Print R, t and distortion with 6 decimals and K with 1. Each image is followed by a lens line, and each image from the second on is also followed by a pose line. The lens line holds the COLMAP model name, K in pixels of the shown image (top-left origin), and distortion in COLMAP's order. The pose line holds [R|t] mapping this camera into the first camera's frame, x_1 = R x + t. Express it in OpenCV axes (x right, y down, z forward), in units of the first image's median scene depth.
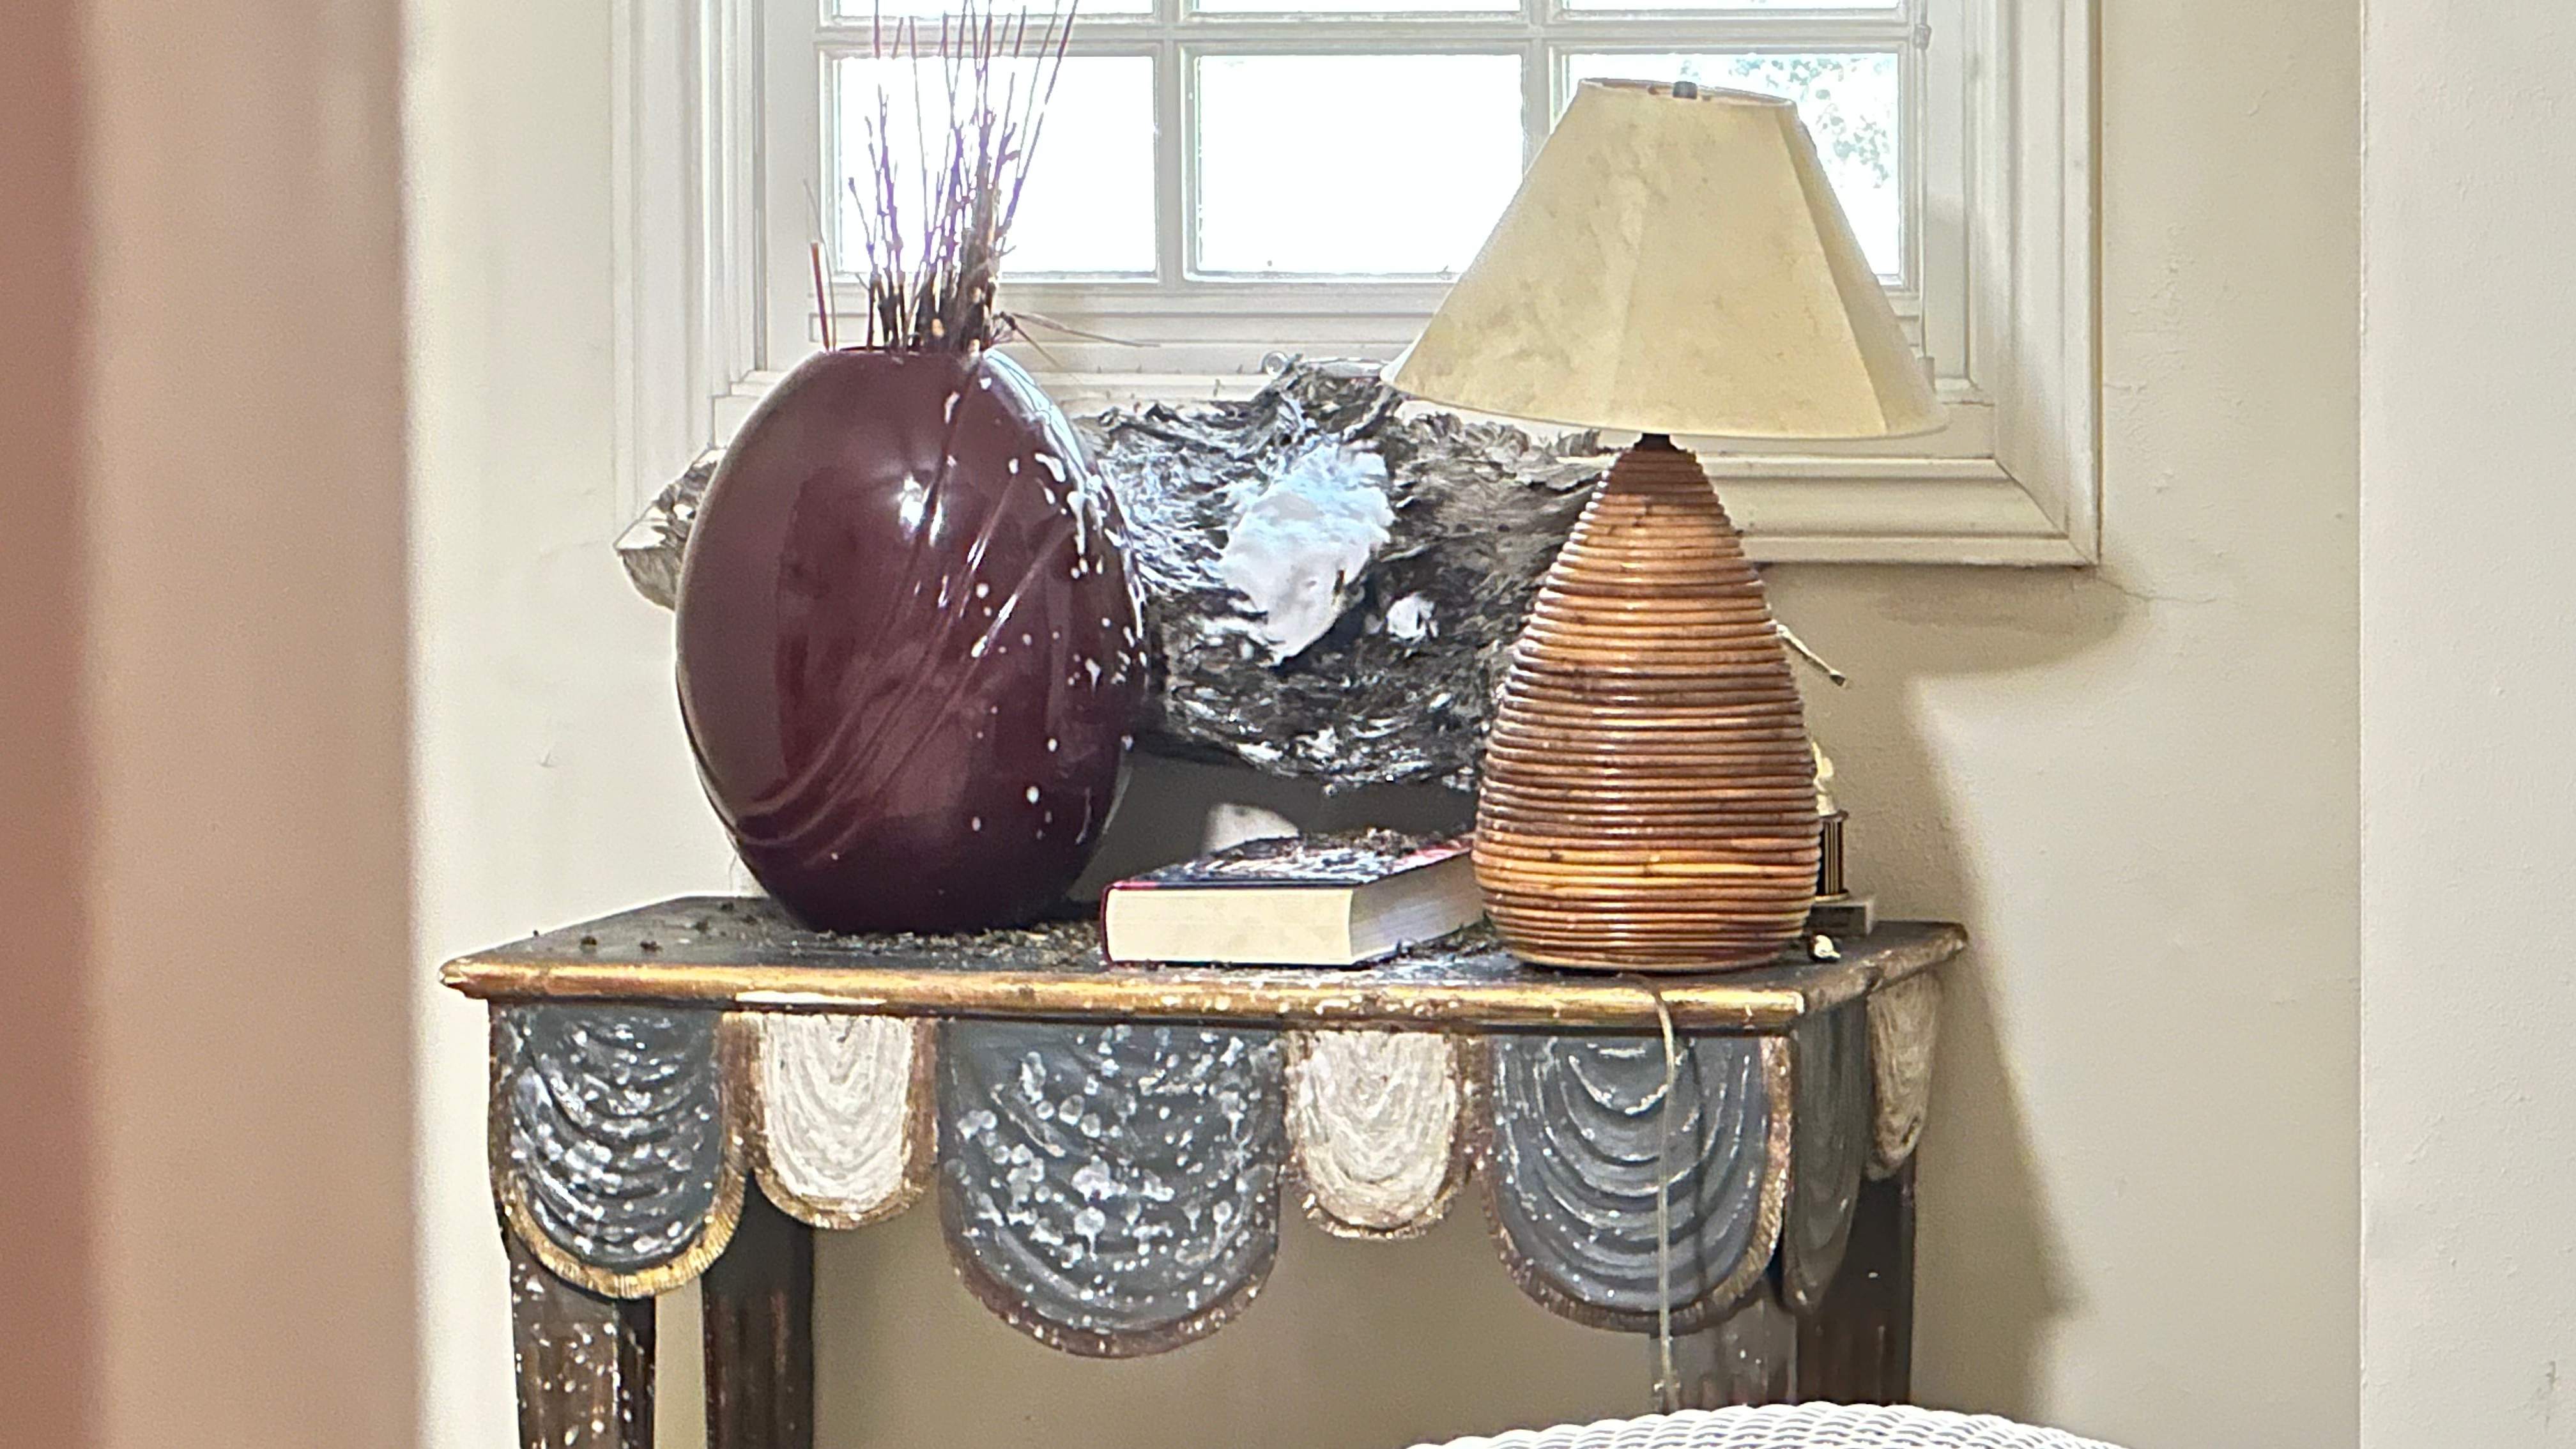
lens RADIAL K [[10490.8, 0, 1288.0], [0, 10490.8, 724.5], [0, 0, 1]] dist [1.224858, -87.180135]
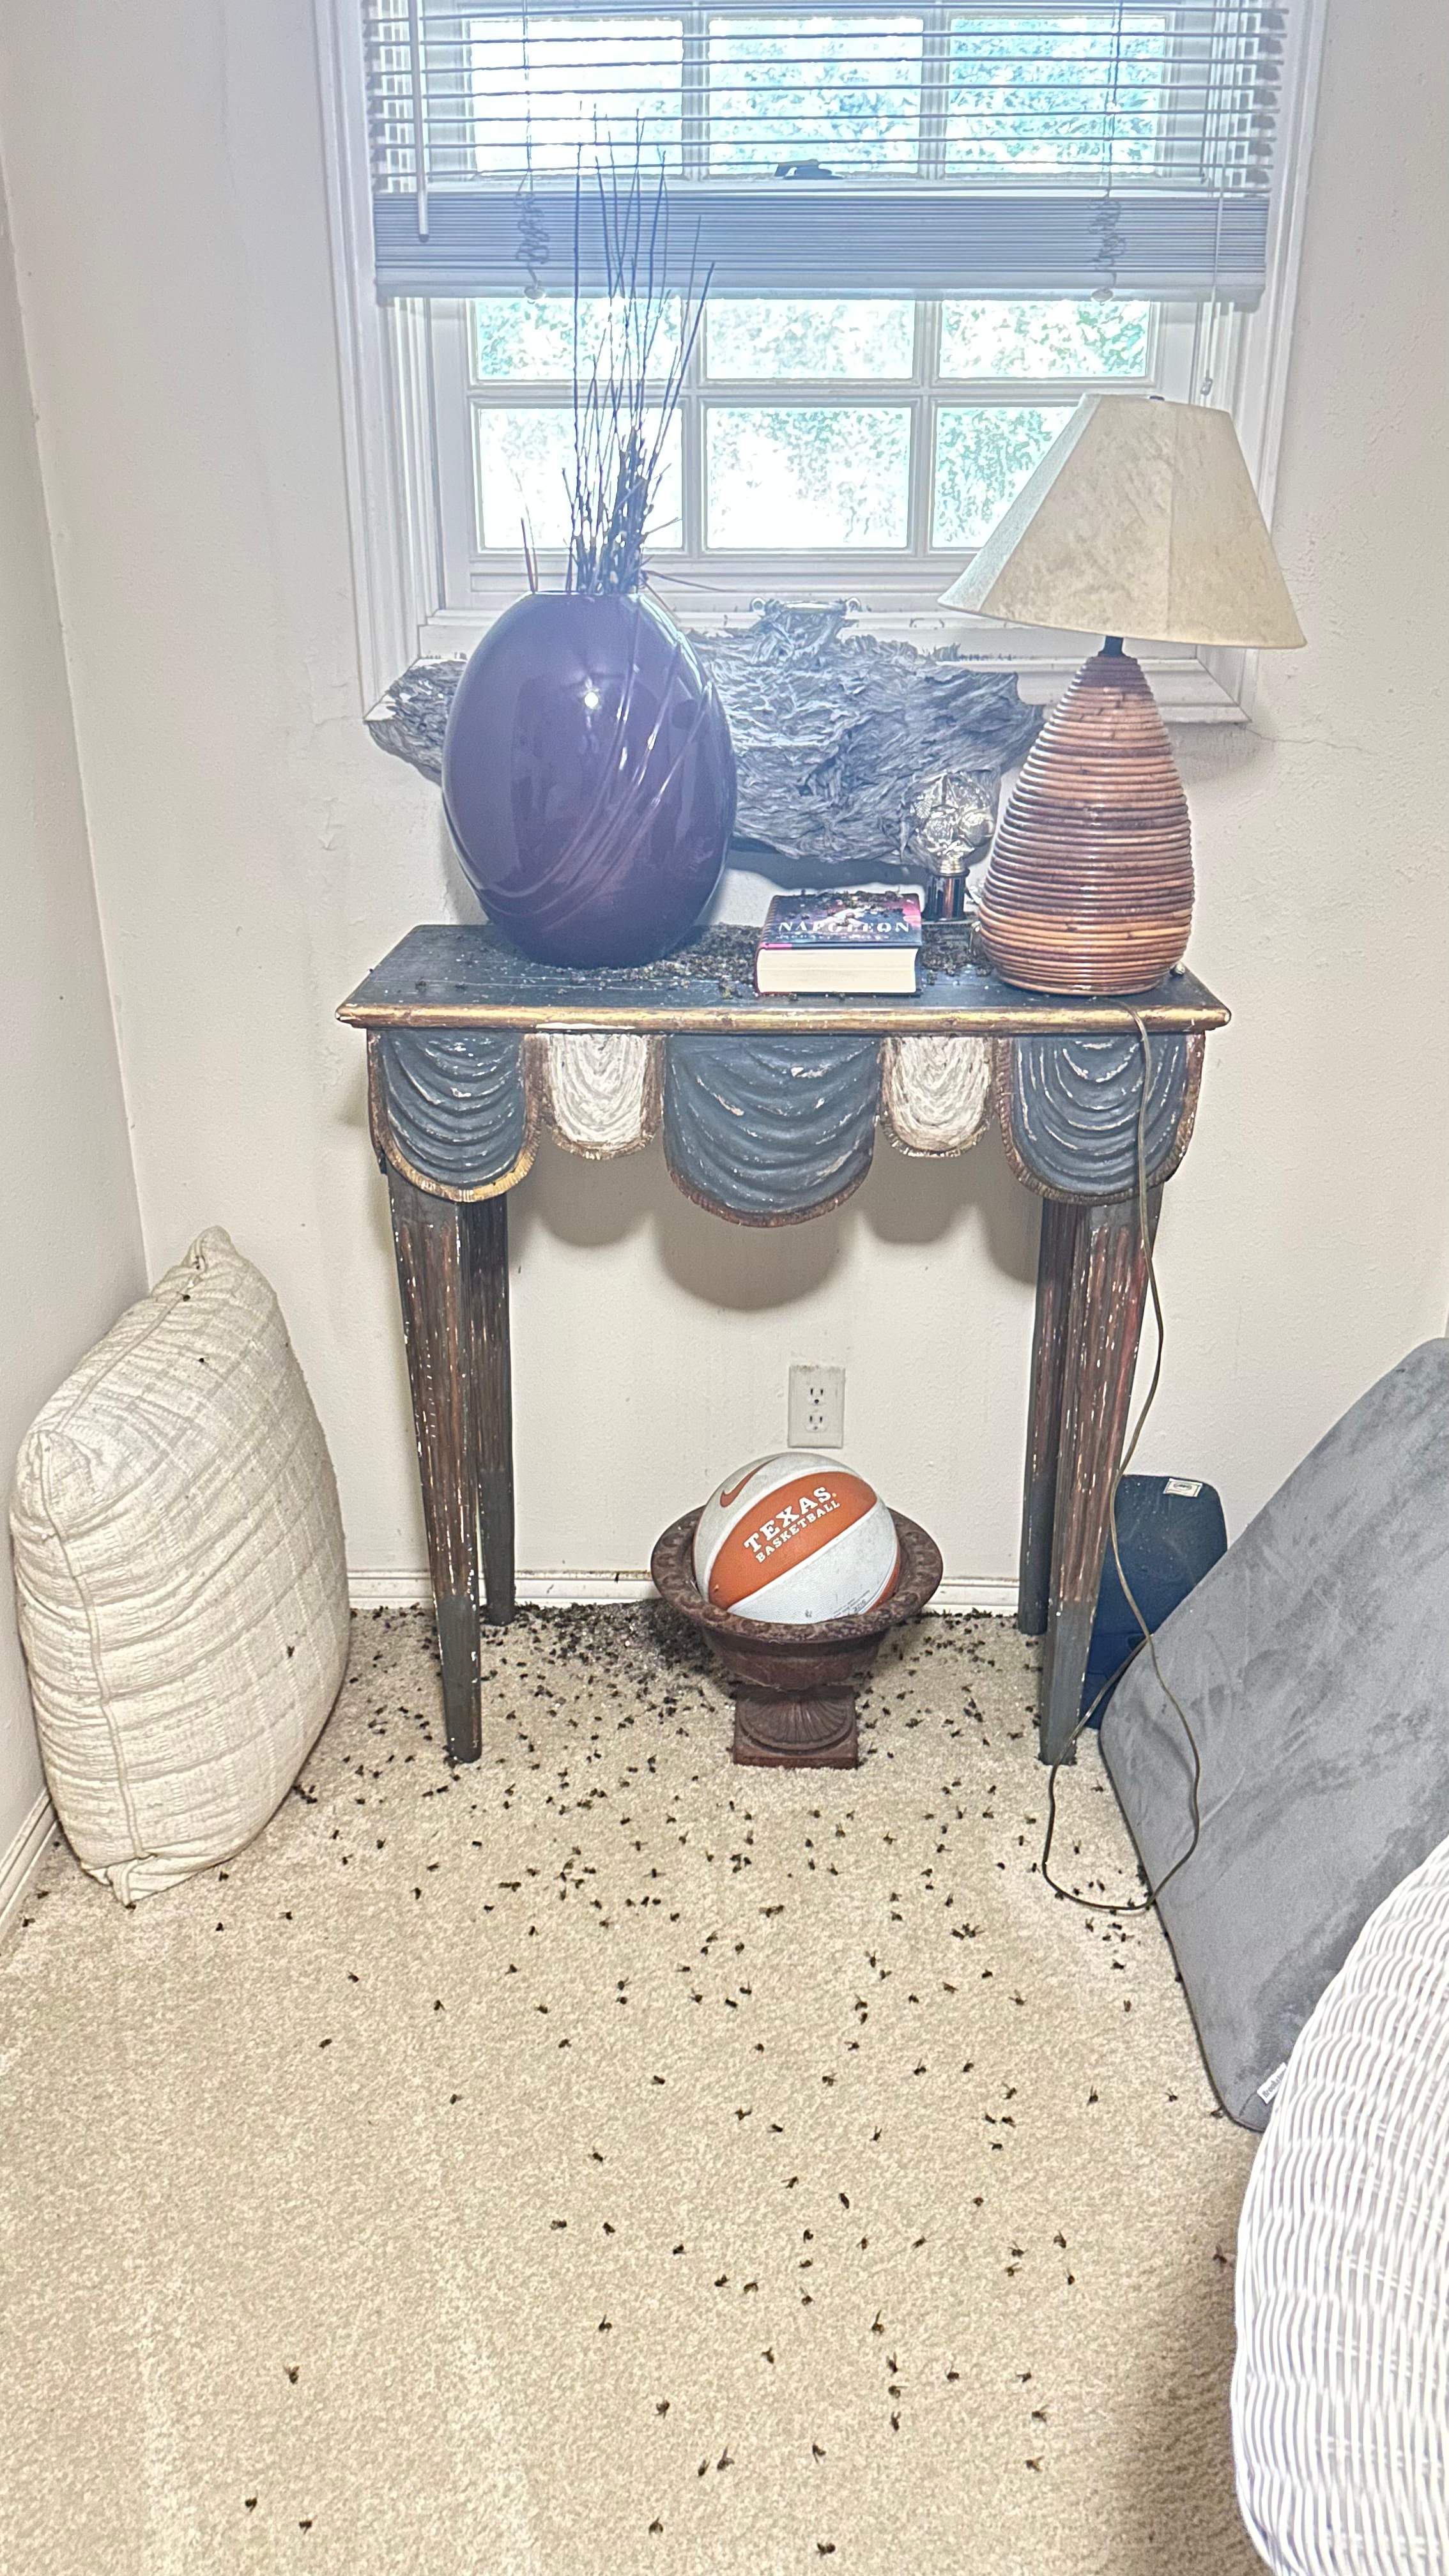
lens RADIAL K [[1746.8, 0, 677.6], [0, 1746.8, 1240.6], [0, 0, 1]] dist [0.098675, -0.081099]
pose [[0.962298, -0.090621, 0.256458, -0.103094], [0.011138, 0.955204, 0.295738, -0.021549], [-0.271770, -0.281731, 0.920200, 0.739500]]
